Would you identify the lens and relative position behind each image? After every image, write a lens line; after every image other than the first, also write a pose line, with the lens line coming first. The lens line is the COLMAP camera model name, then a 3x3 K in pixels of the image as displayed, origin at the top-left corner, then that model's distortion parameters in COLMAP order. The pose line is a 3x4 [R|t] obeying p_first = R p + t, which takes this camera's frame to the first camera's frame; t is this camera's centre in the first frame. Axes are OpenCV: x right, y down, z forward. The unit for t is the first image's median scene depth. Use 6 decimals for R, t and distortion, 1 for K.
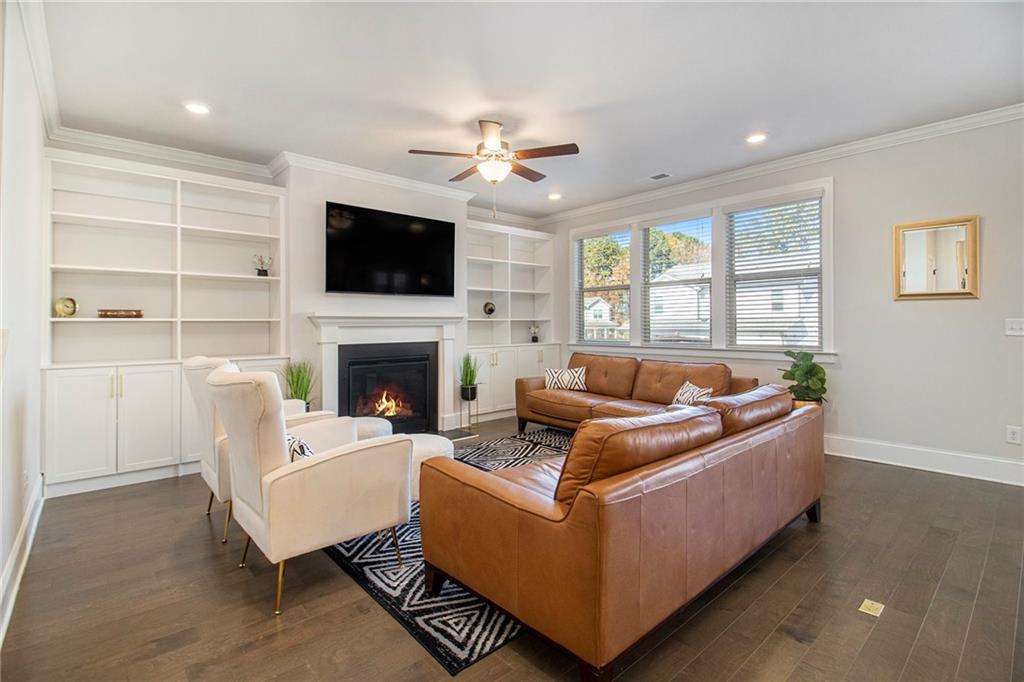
lens RADIAL K [[479.5, 0, 503.4], [0, 479.5, 325.3], [0, 0, 1]] dist [-0.007970, -0.005020]
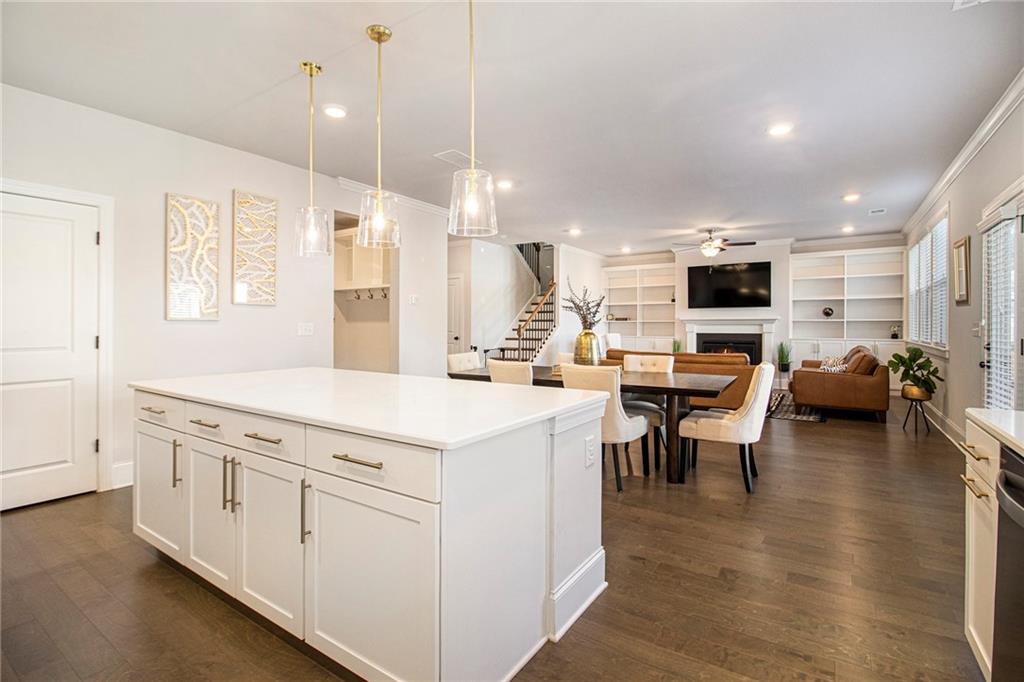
lens RADIAL K [[479.5, 0, 501.2], [0, 479.5, 326.5], [0, 0, 1]] dist [-0.007970, -0.005020]
pose [[0.247494, 0.011494, -0.968821, 1.348897], [-0.002722, 0.999934, 0.011168, -0.008125], [0.968886, -0.000127, 0.247509, -0.317446]]
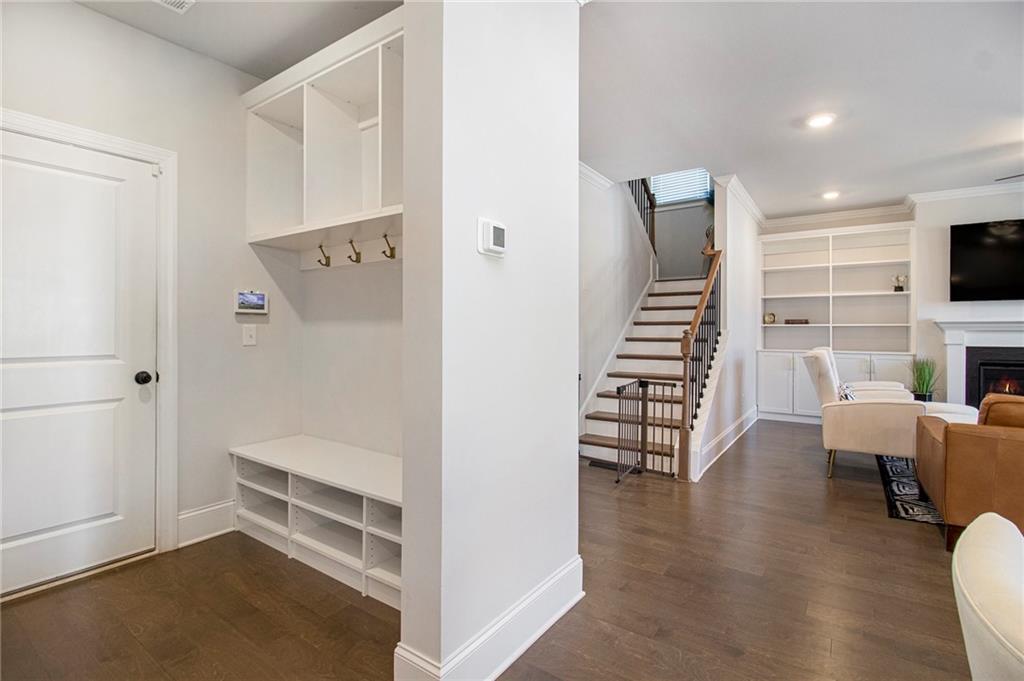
lens RADIAL K [[479.5, 0, 510.0], [0, 479.5, 331.0], [0, 0, 1]] dist [-0.007970, -0.005020]
pose [[0.240314, 0.010533, -0.970638, 0.448897], [-0.004931, 0.999941, 0.009630, -0.001795], [0.970683, 0.002472, 0.240352, -0.299802]]
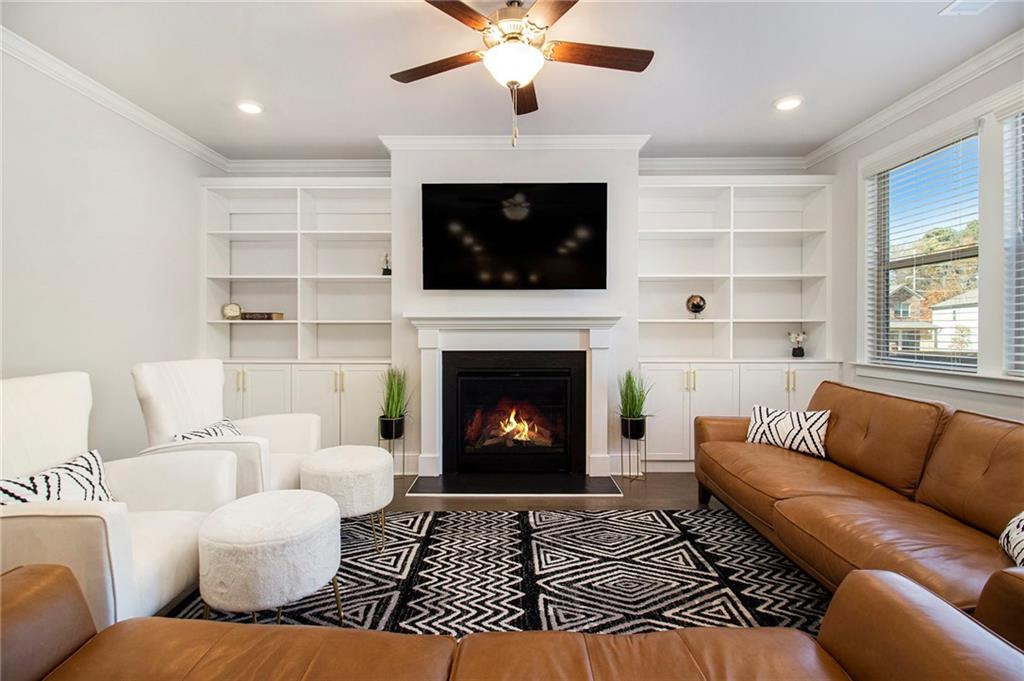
lens RADIAL K [[479.5, 0, 502.5], [0, 479.5, 335.6], [0, 0, 1]] dist [-0.007970, -0.005020]
pose [[0.736443, 0.020219, -0.676197, 0.282127], [-0.006050, 0.999710, 0.023303, -0.006381], [0.676472, -0.013070, 0.736352, 0.408185]]
